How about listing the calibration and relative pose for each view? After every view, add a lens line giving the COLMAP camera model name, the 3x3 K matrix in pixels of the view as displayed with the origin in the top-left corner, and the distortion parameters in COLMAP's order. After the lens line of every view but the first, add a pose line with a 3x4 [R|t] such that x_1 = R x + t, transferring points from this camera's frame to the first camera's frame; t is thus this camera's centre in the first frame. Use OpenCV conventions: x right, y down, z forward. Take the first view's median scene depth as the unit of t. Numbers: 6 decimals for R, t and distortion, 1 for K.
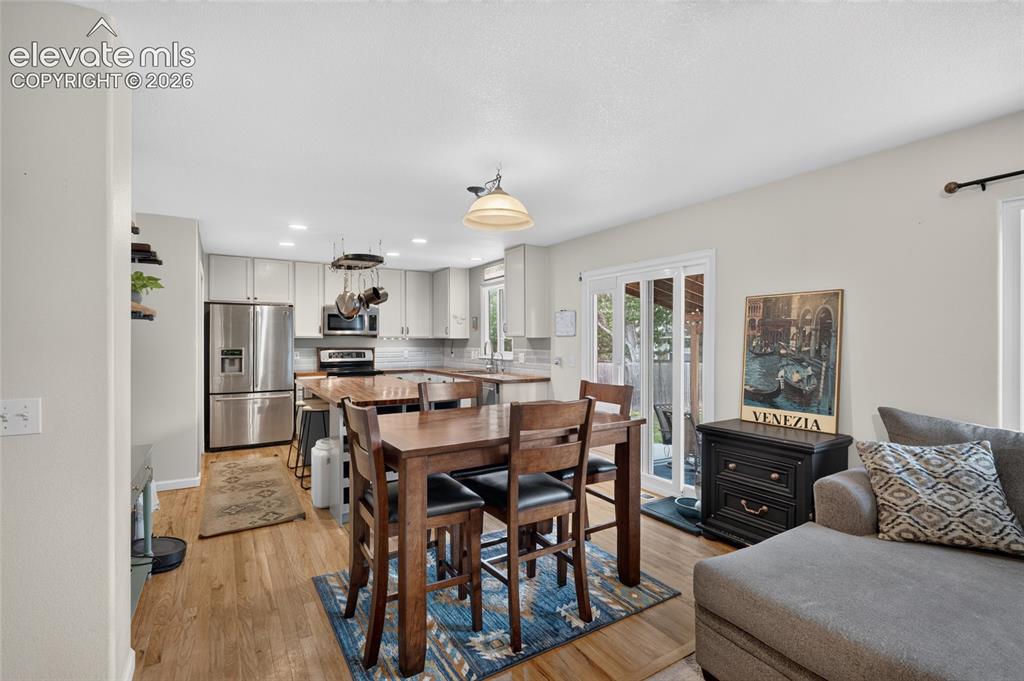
lens RADIAL K [[479.9, 0, 516.0], [0, 479.9, 343.2], [0, 0, 1]] dist [0.000109, -0.000234]
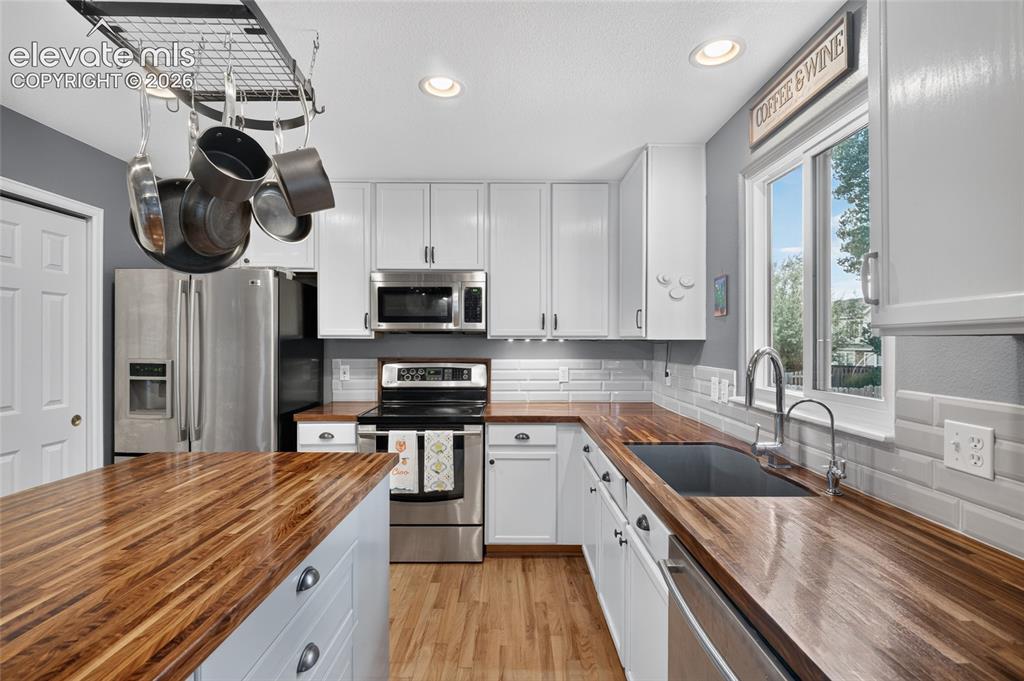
lens RADIAL K [[468.5, 0, 512.5], [0, 468.5, 342.6], [0, 0, 1]] dist [-0.002155, -0.000410]
pose [[0.848983, 0.001550, -0.528418, -0.035254], [-0.004859, 0.999976, -0.004874, -0.005173], [0.528398, 0.006706, 0.848970, 0.636800]]
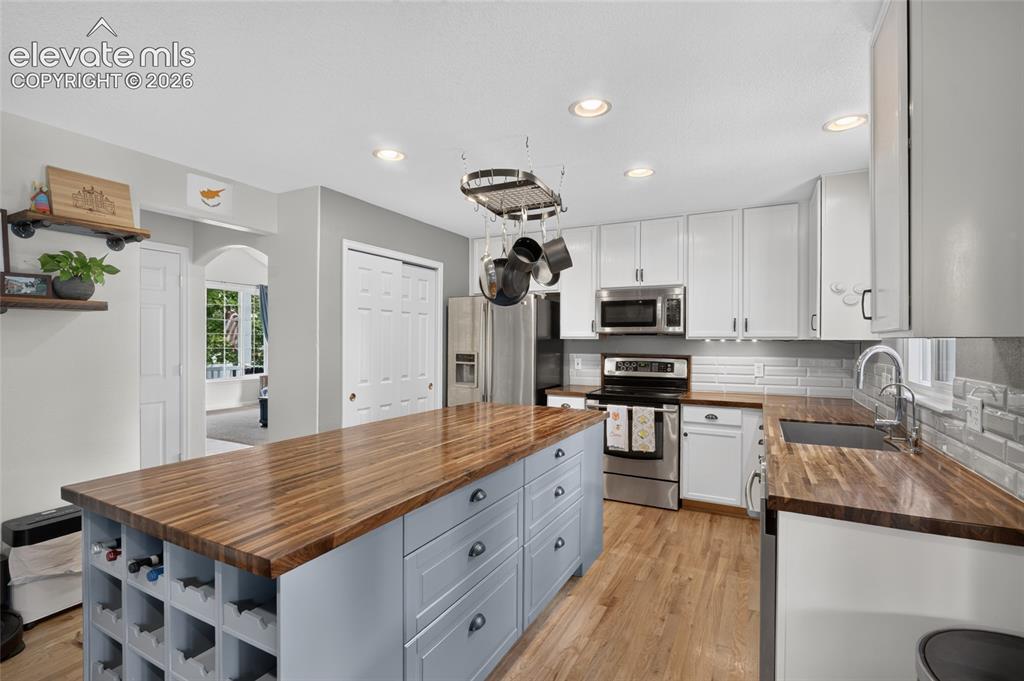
lens RADIAL K [[468.5, 0, 512.5], [0, 468.5, 342.6], [0, 0, 1]] dist [-0.002155, -0.000410]
pose [[0.504773, 0.004012, -0.863243, 0.085152], [-0.010558, 0.999943, -0.001527, -0.003803], [0.863188, 0.009885, 0.504786, 0.542944]]
